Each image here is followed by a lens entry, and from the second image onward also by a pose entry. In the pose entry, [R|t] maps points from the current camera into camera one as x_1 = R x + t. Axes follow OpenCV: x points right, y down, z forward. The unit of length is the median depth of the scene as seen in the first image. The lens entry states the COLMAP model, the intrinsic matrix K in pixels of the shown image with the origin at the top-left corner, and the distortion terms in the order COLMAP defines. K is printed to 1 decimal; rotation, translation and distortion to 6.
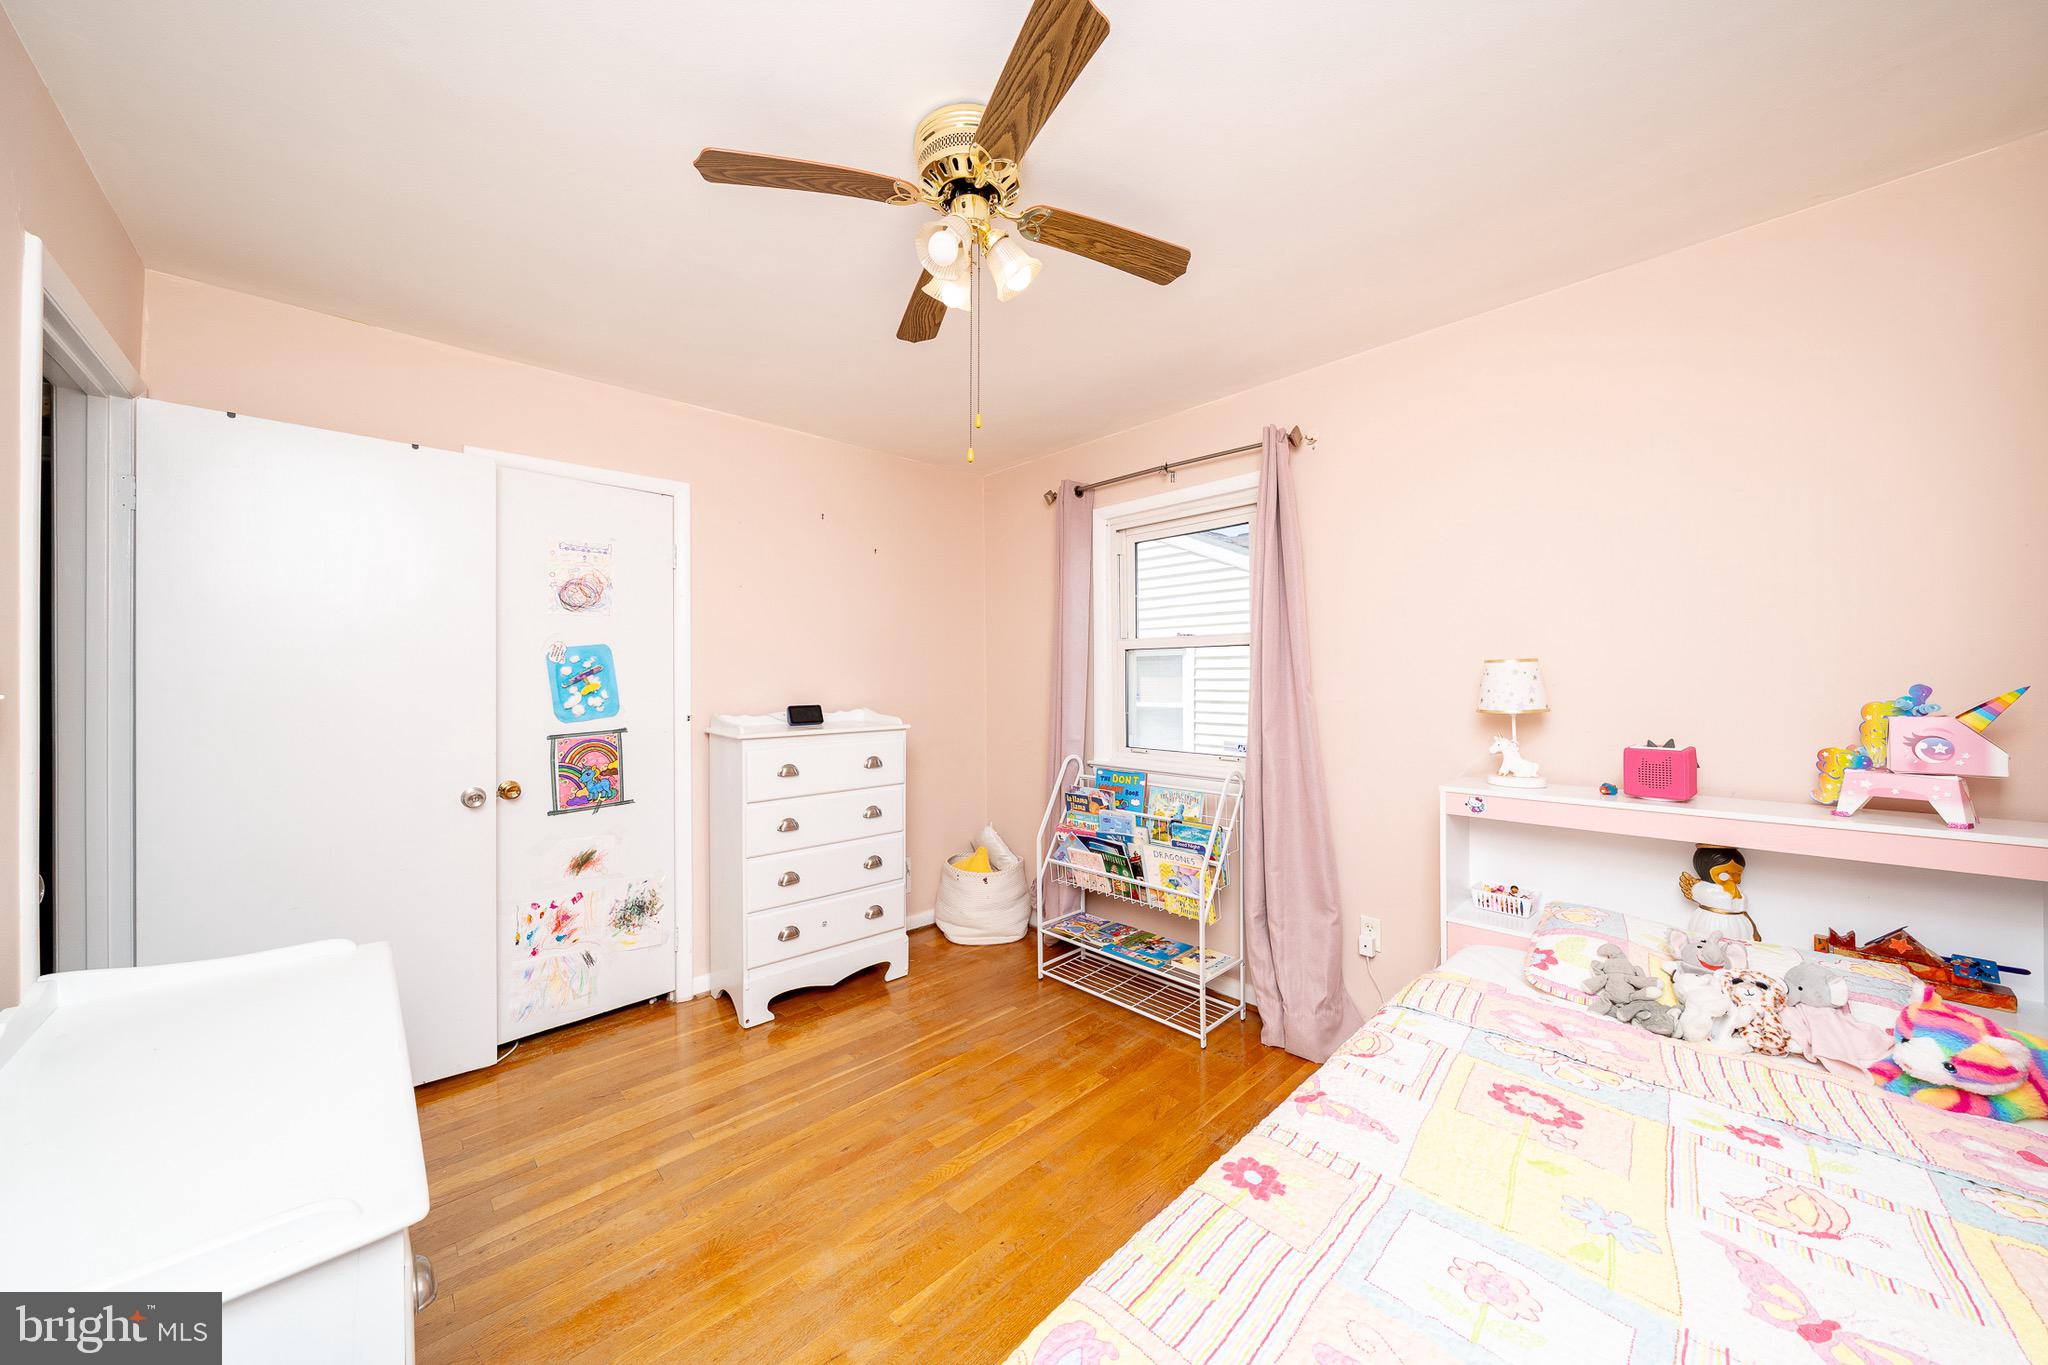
lens RADIAL K [[699.9, 0, 1021.4], [0, 699.9, 658.1], [0, 0, 1]] dist [-0.000117, 0.000018]
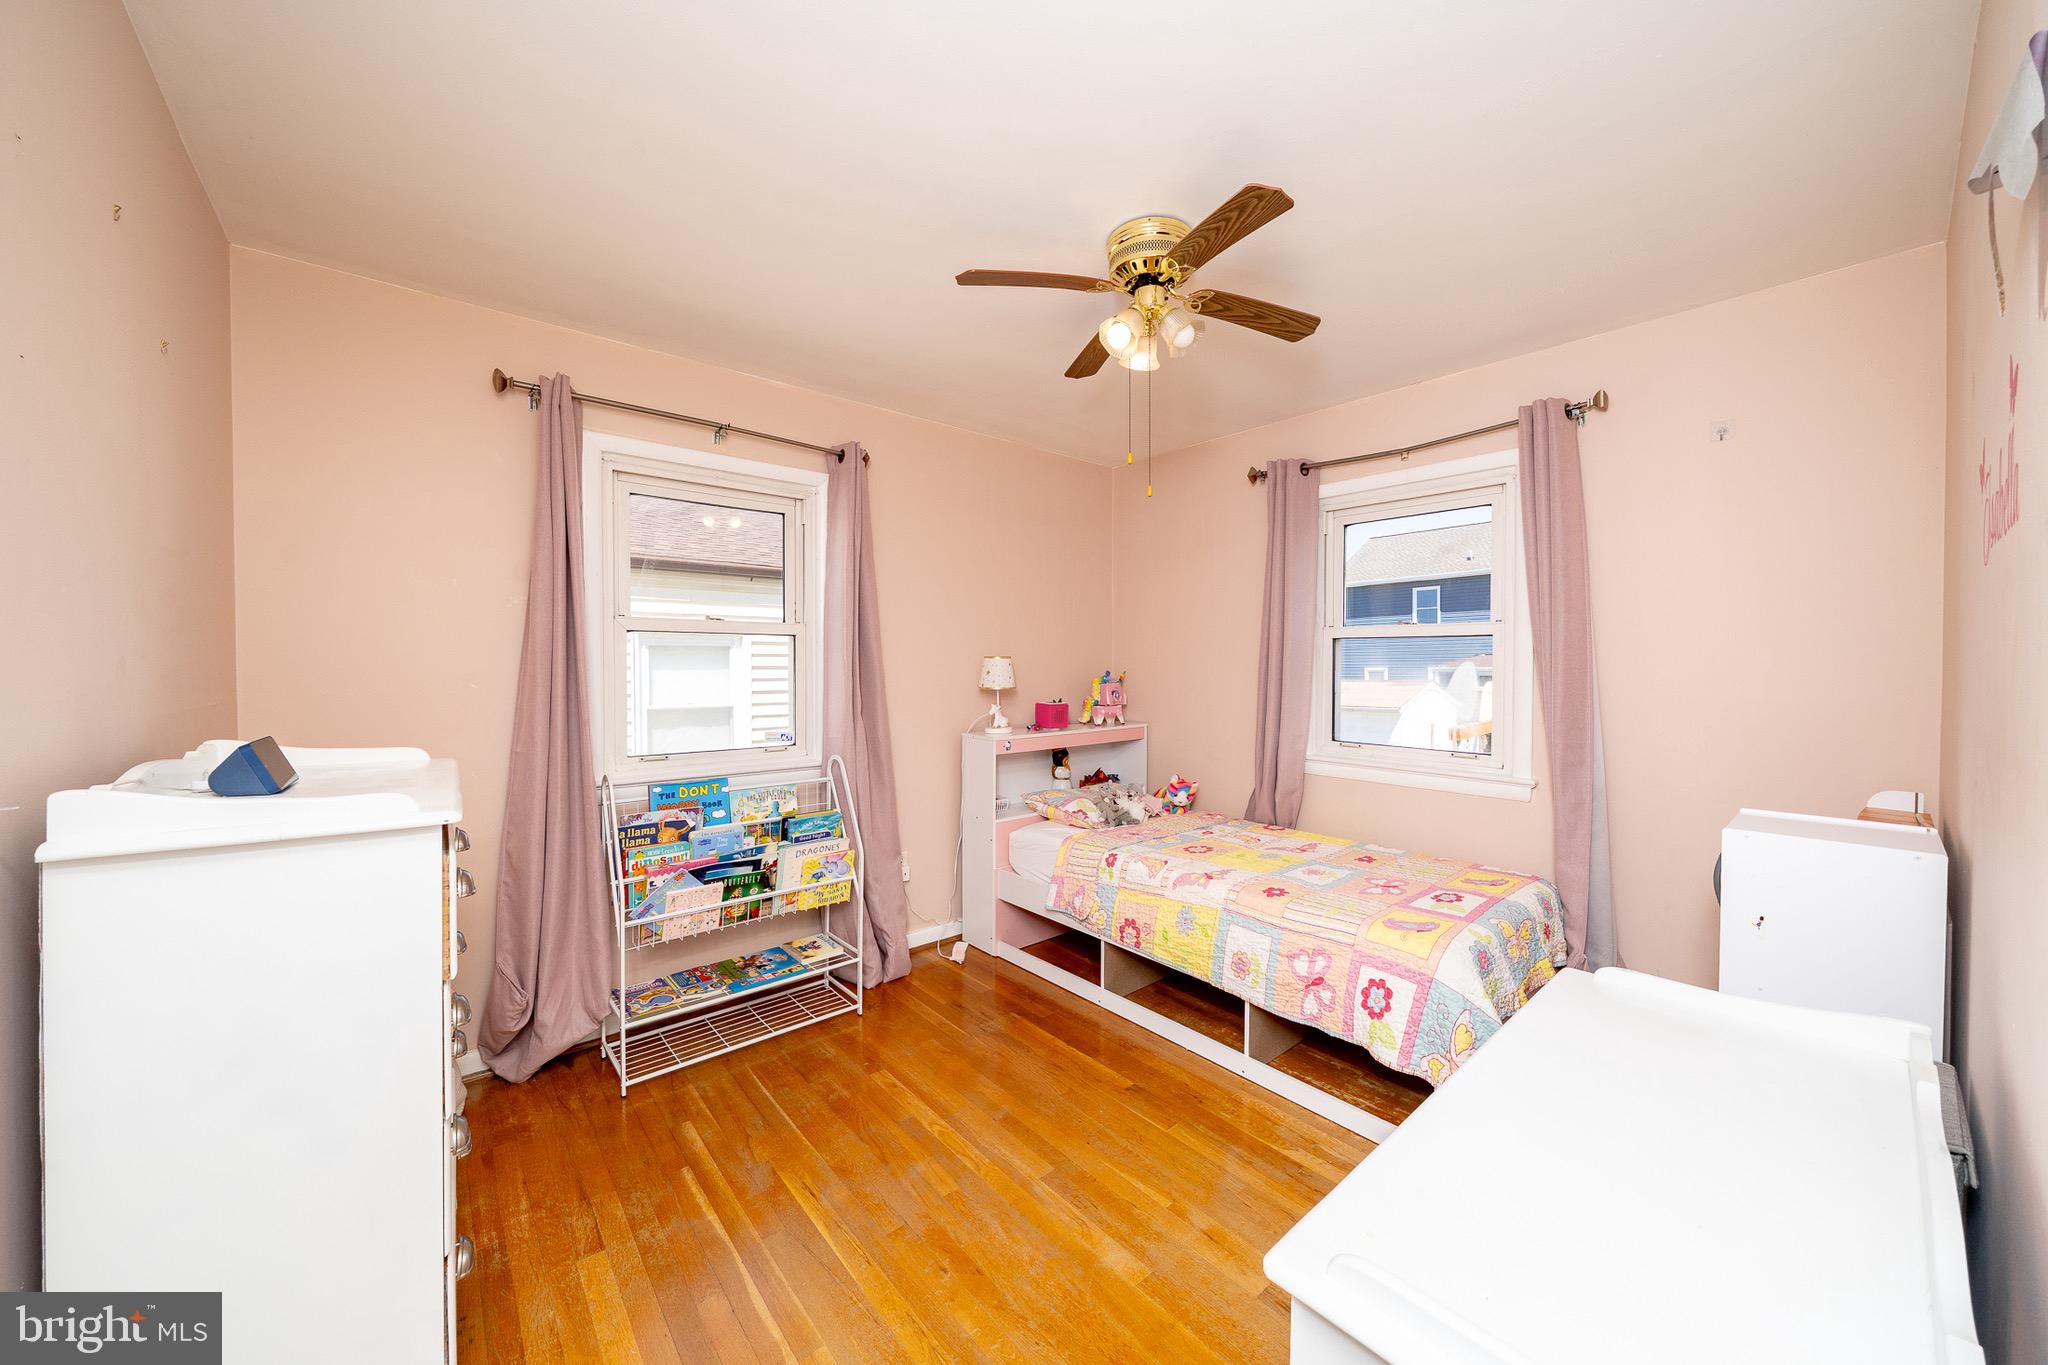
lens RADIAL K [[739.7, 0, 1023.6], [0, 739.7, 651.2], [0, 0, 1]] dist [-0.005059, -0.000056]
pose [[0.051492, 0.023937, 0.998387, -0.806969], [-0.029335, 0.999318, -0.022446, 0.020148], [-0.998242, -0.028132, 0.052159, 0.661073]]
